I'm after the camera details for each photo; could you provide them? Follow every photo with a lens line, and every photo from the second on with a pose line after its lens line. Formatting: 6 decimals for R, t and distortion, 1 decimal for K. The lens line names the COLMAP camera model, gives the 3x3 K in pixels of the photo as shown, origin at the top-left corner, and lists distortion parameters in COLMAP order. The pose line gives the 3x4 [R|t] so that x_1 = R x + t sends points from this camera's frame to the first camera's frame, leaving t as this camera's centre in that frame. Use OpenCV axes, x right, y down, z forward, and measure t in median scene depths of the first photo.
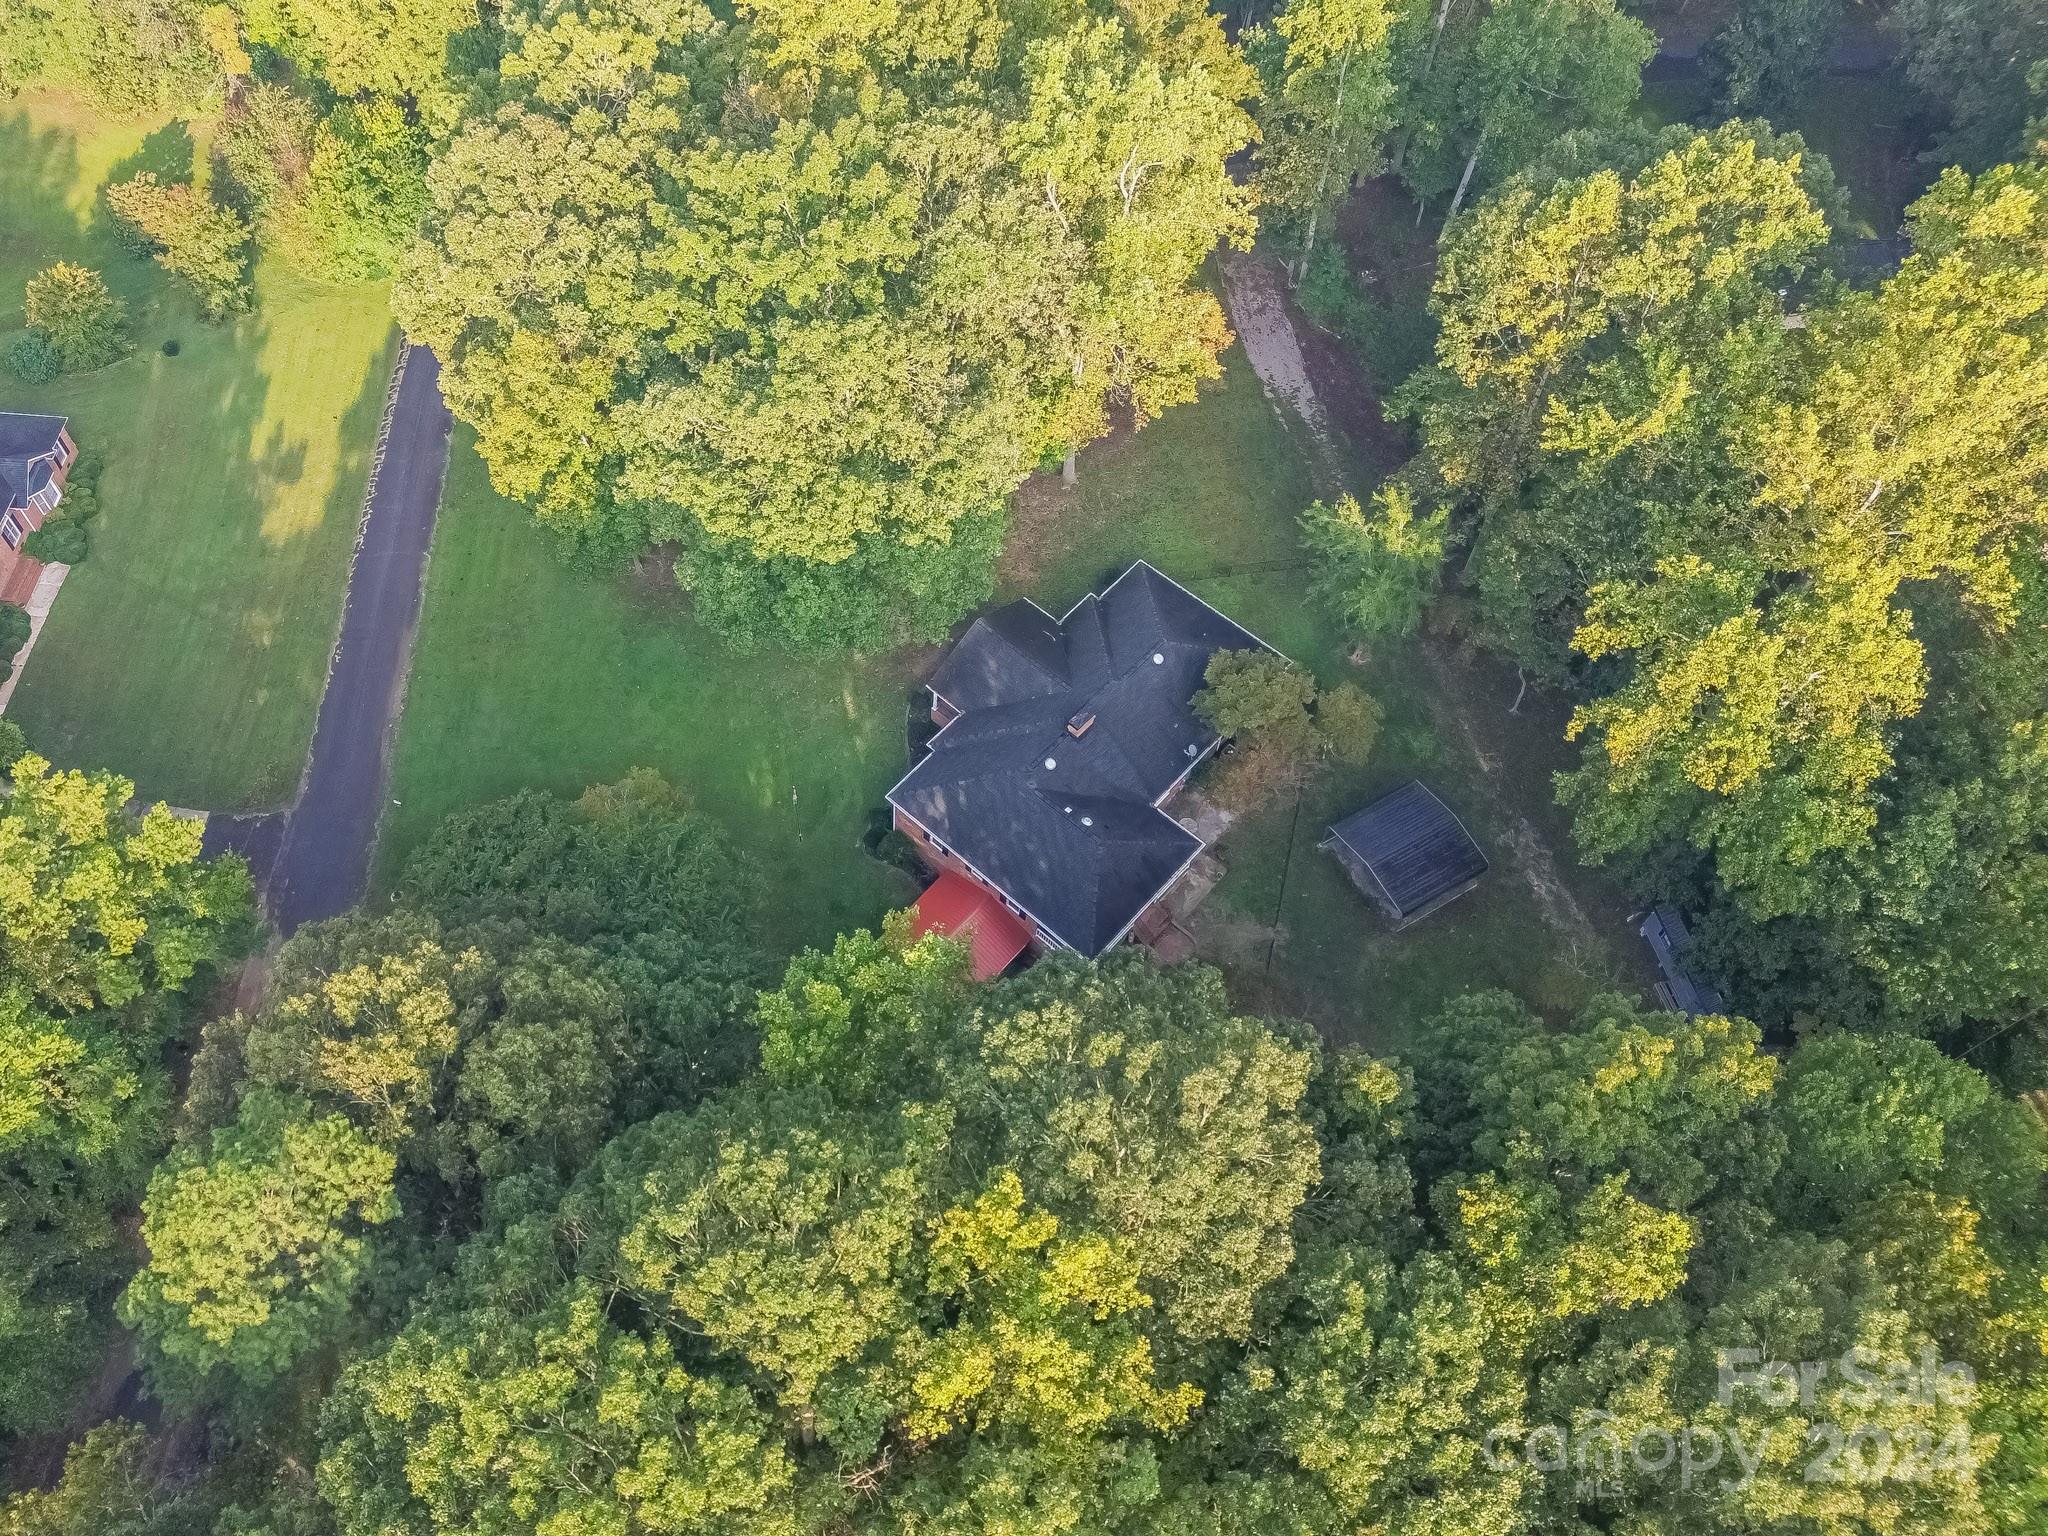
lens RADIAL K [[1390.7, 0, 1018.8], [0, 1390.7, 727.8], [0, 0, 1]] dist [0.042894, -0.044069]
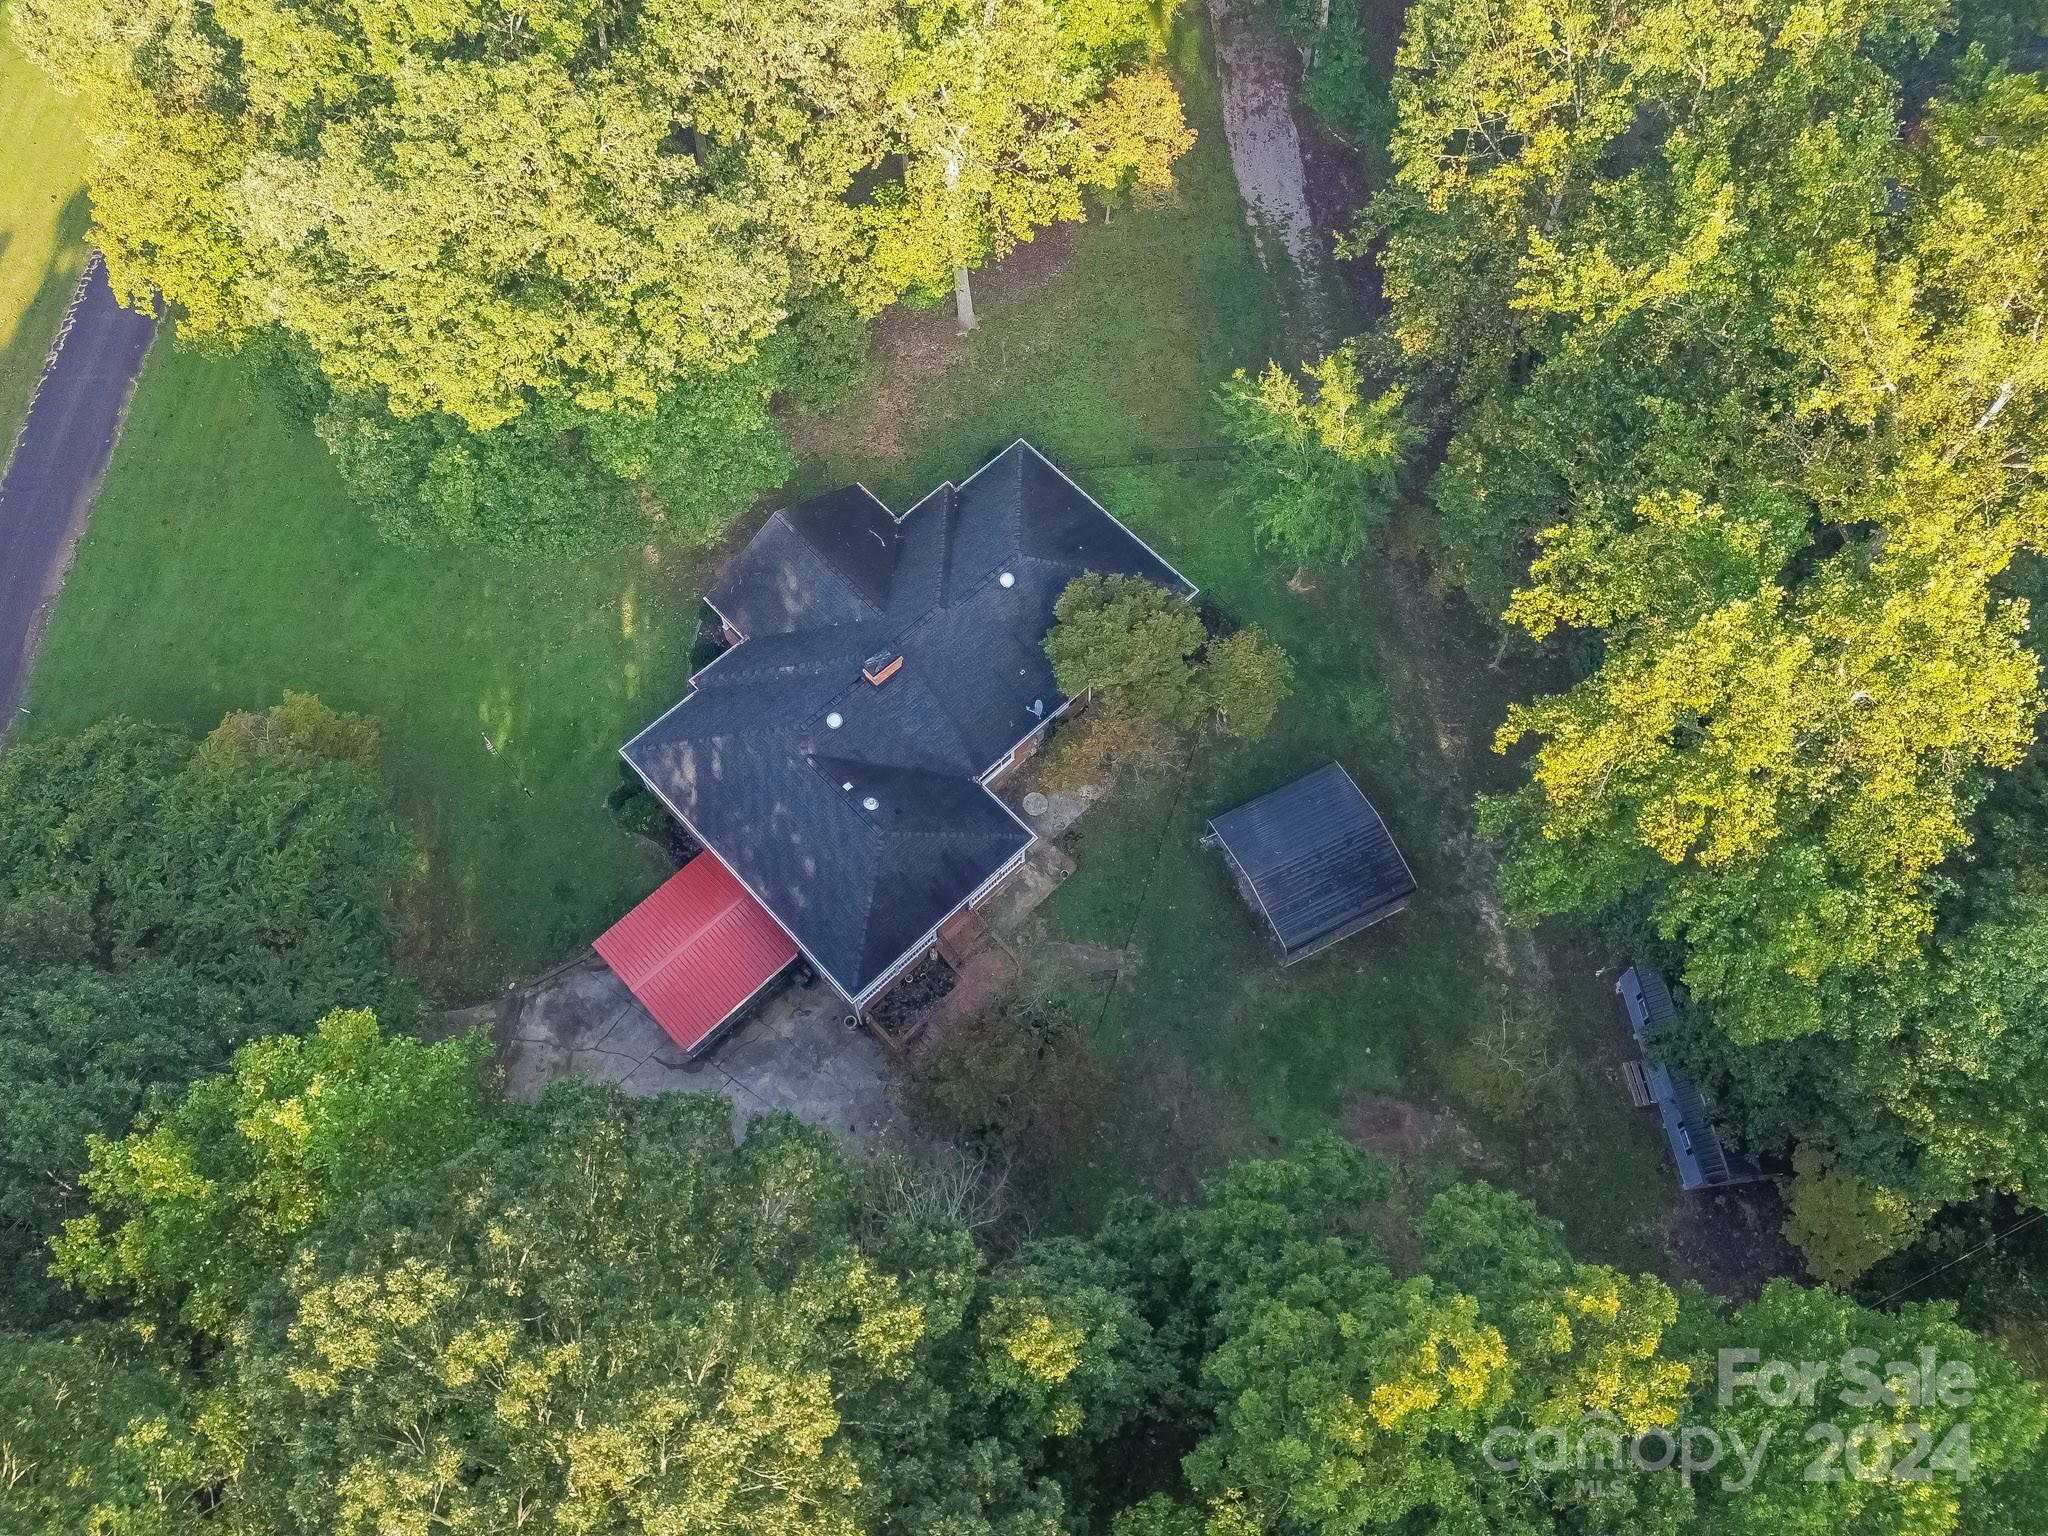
lens RADIAL K [[1491.6, 0, 1025.9], [0, 1491.6, 769.2], [0, 0, 1]] dist [0.066543, -0.061399]
pose [[0.998266, 0.053260, -0.025062, 0.174392], [-0.050012, 0.991987, 0.116024, -0.053665], [0.031041, -0.114569, 0.992930, 0.254330]]
